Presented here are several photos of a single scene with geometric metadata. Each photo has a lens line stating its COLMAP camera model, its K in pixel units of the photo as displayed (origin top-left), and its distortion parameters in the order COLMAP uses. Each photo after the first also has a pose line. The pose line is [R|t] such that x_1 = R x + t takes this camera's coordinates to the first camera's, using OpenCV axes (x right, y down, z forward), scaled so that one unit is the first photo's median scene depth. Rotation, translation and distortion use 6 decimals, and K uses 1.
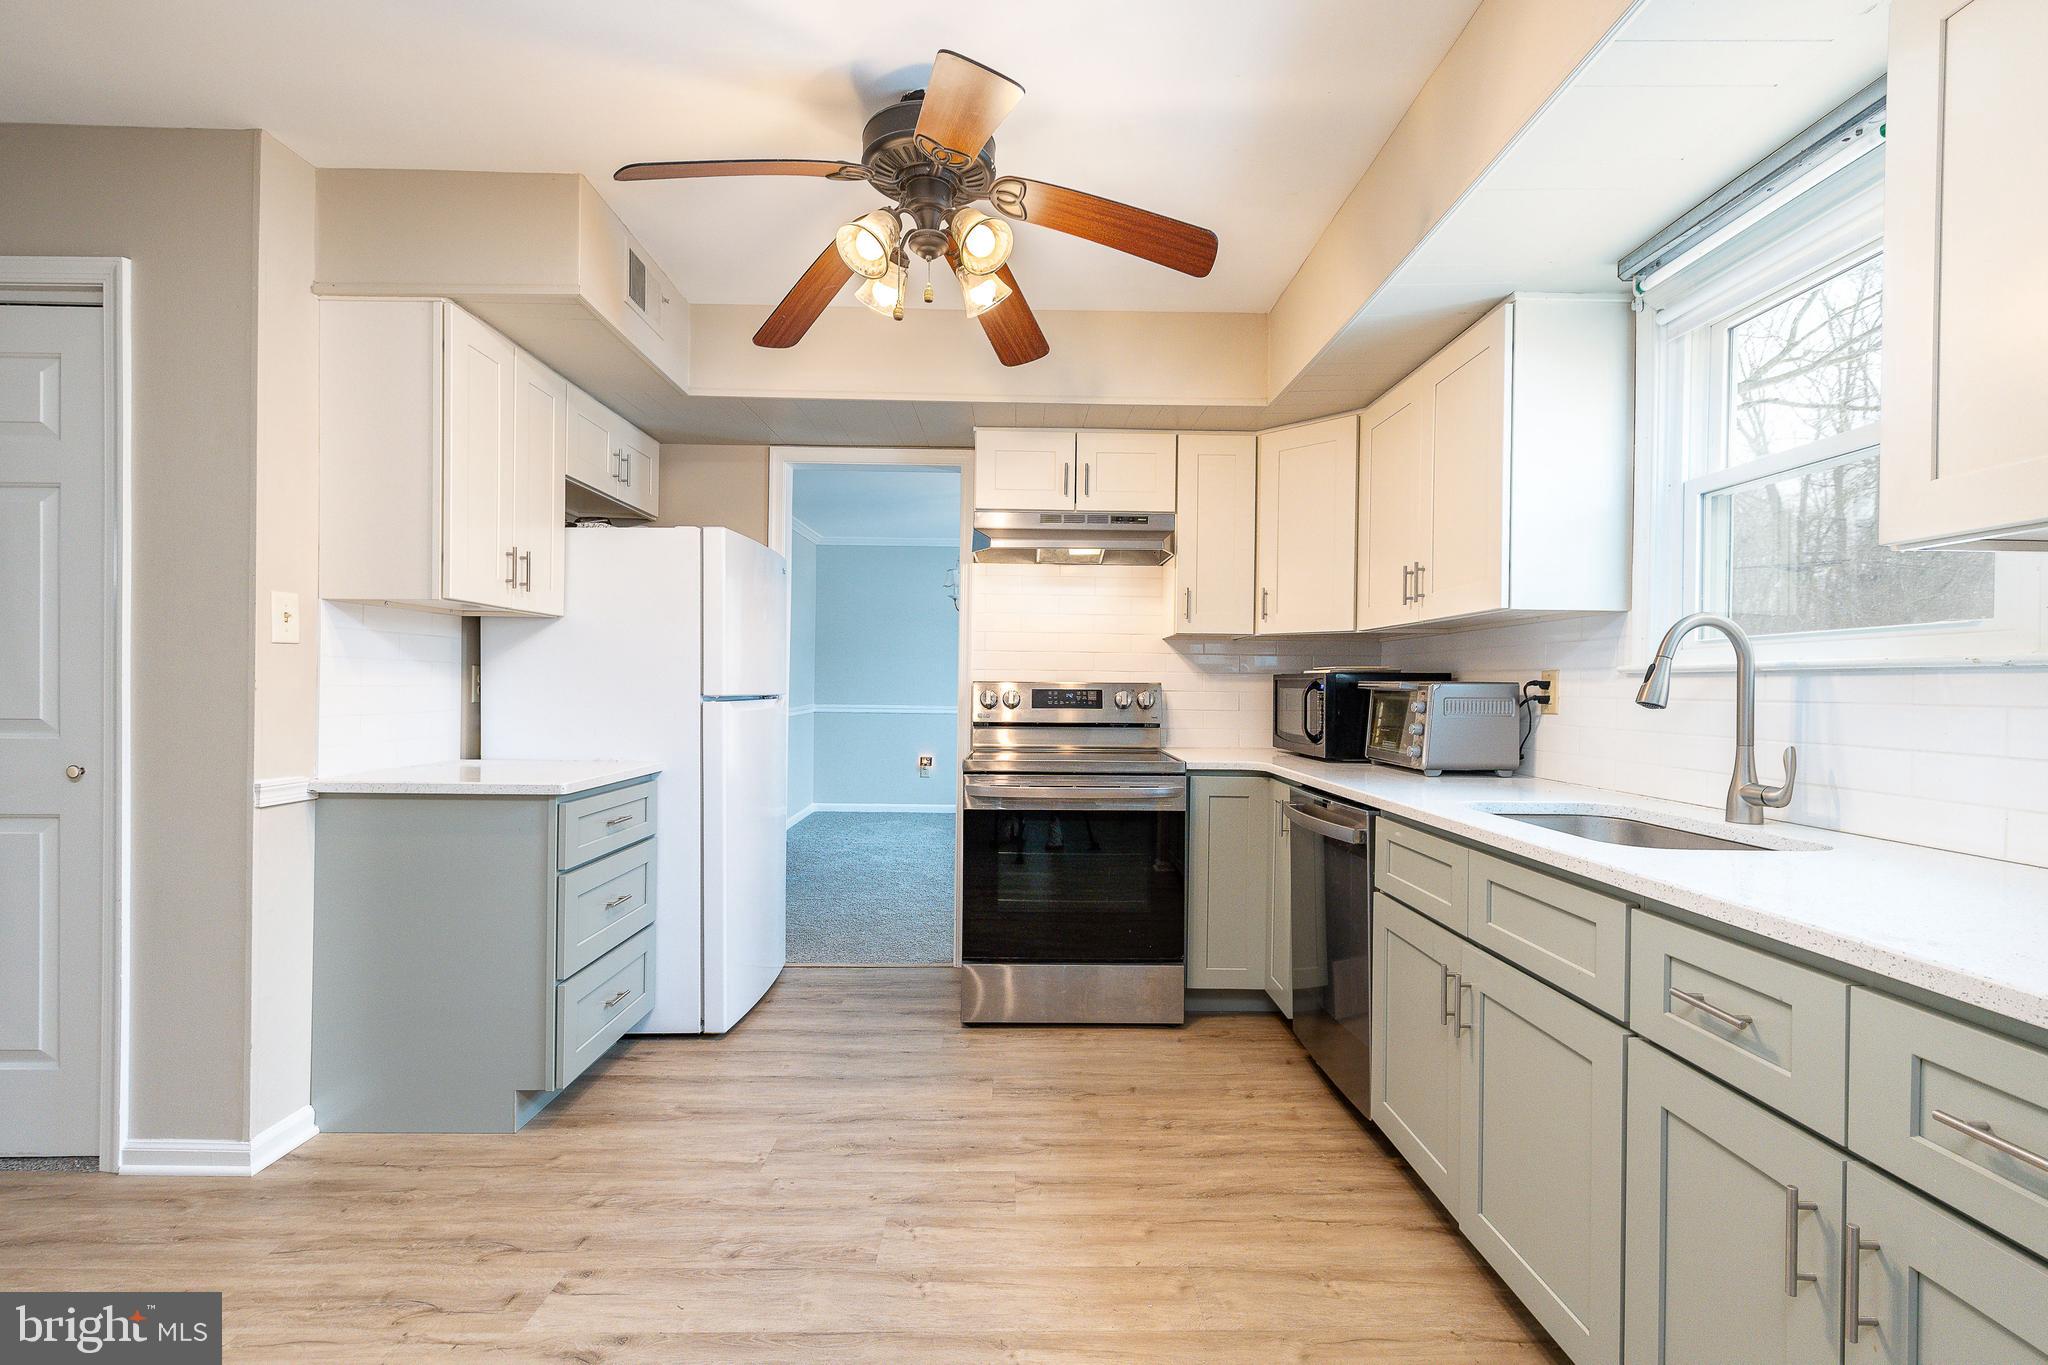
lens RADIAL K [[922.5, 0, 1019.4], [0, 922.5, 690.0], [0, 0, 1]] dist [0.000938, 0.000706]
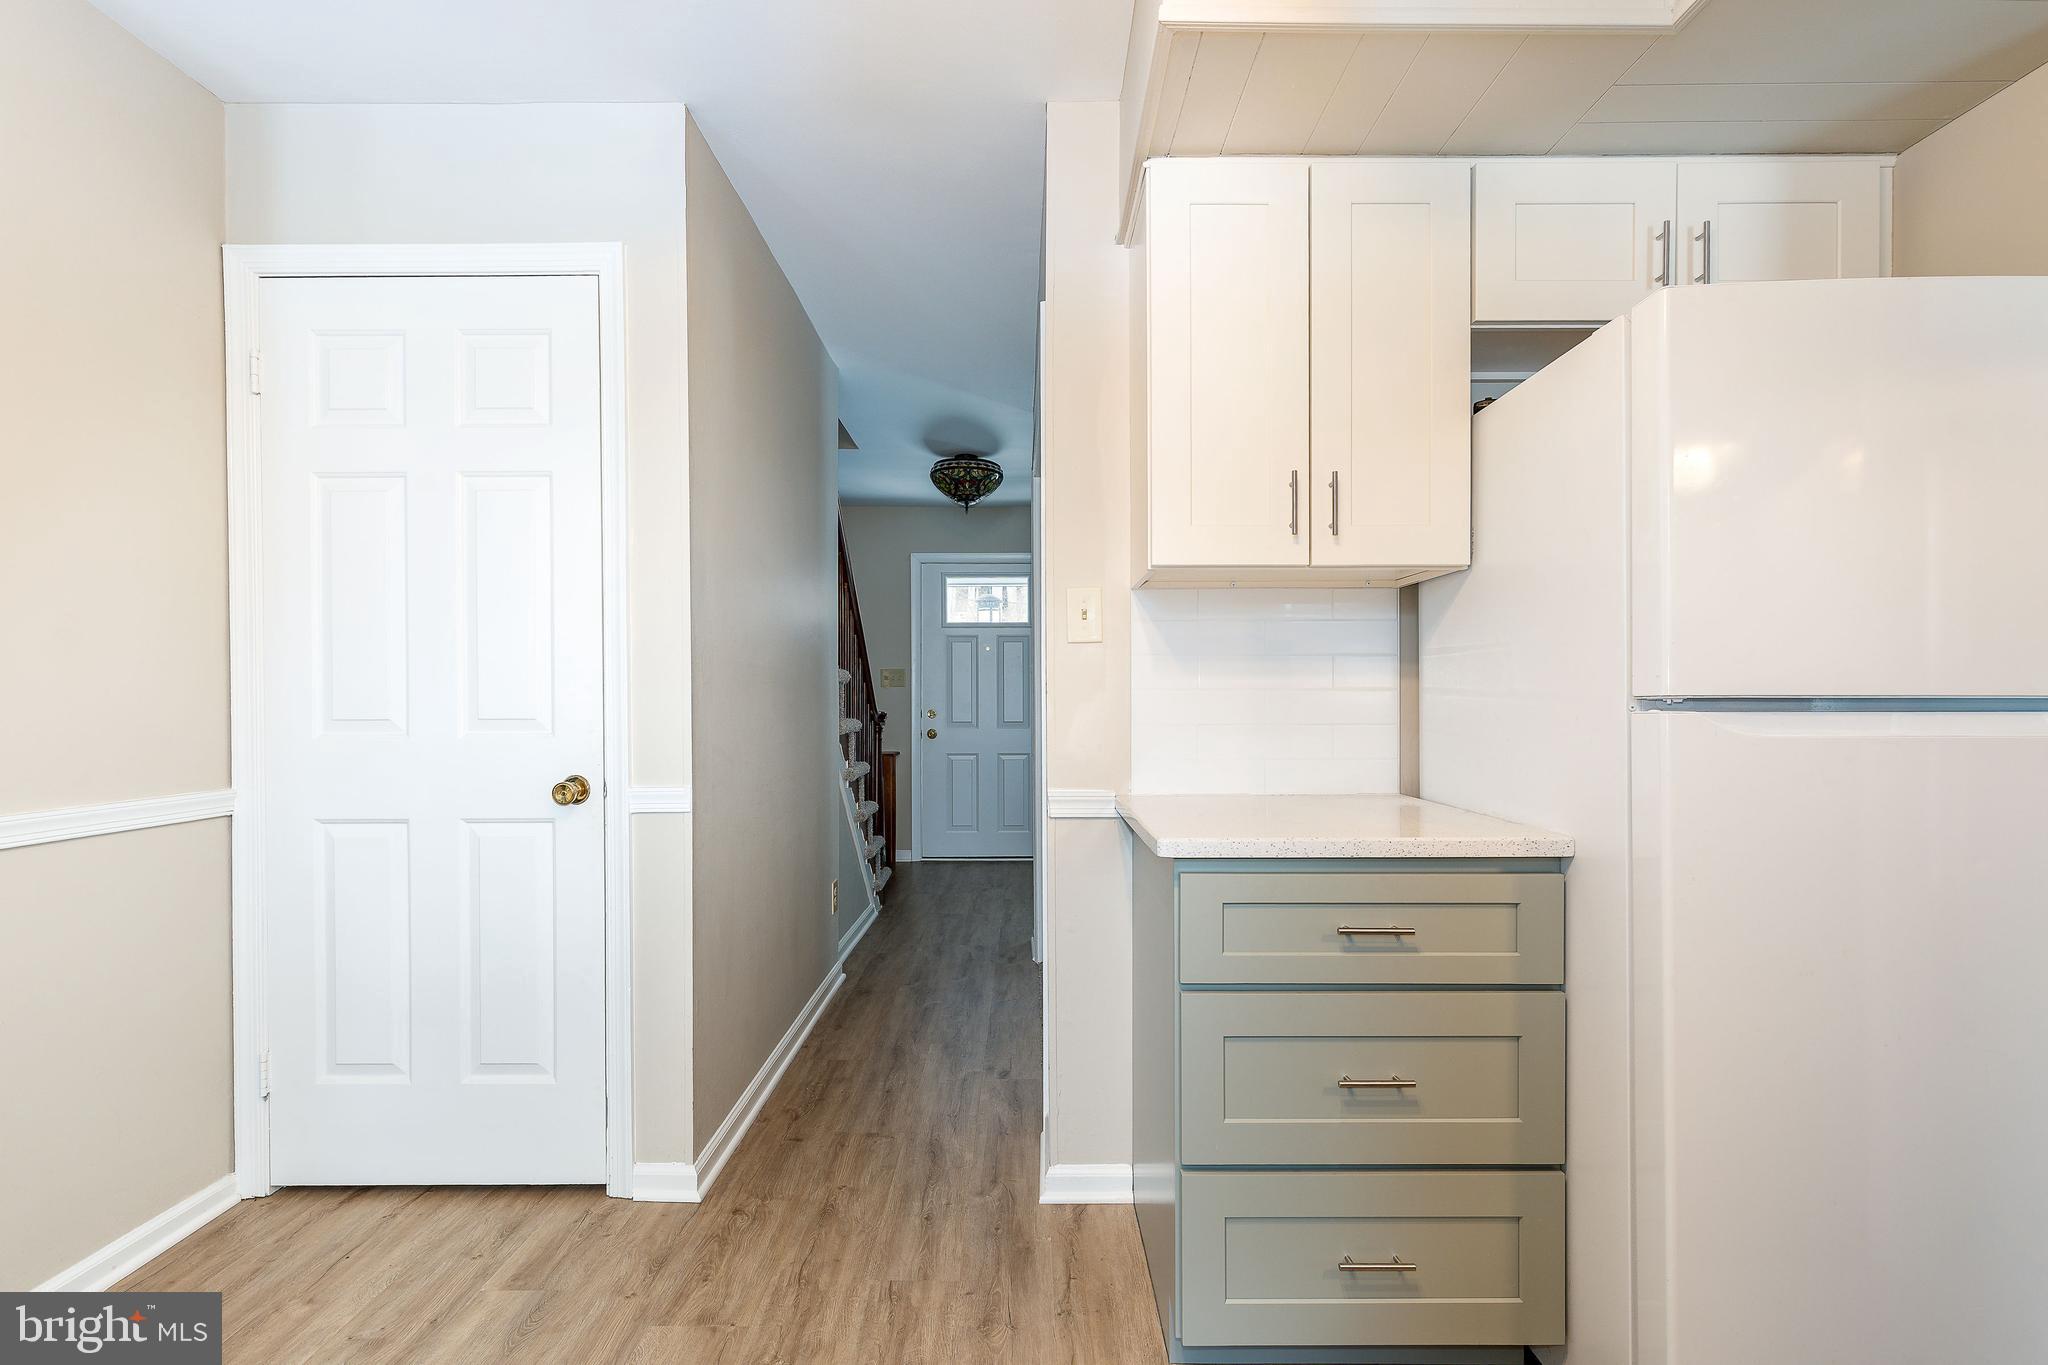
lens RADIAL K [[922.5, 0, 1019.1], [0, 922.5, 691.5], [0, 0, 1]] dist [0.000938, 0.000706]
pose [[-0.024714, -0.014761, -0.999586, 0.117565], [0.010476, 0.999832, -0.015024, 0.009389], [0.999640, -0.010843, -0.024555, 0.886136]]
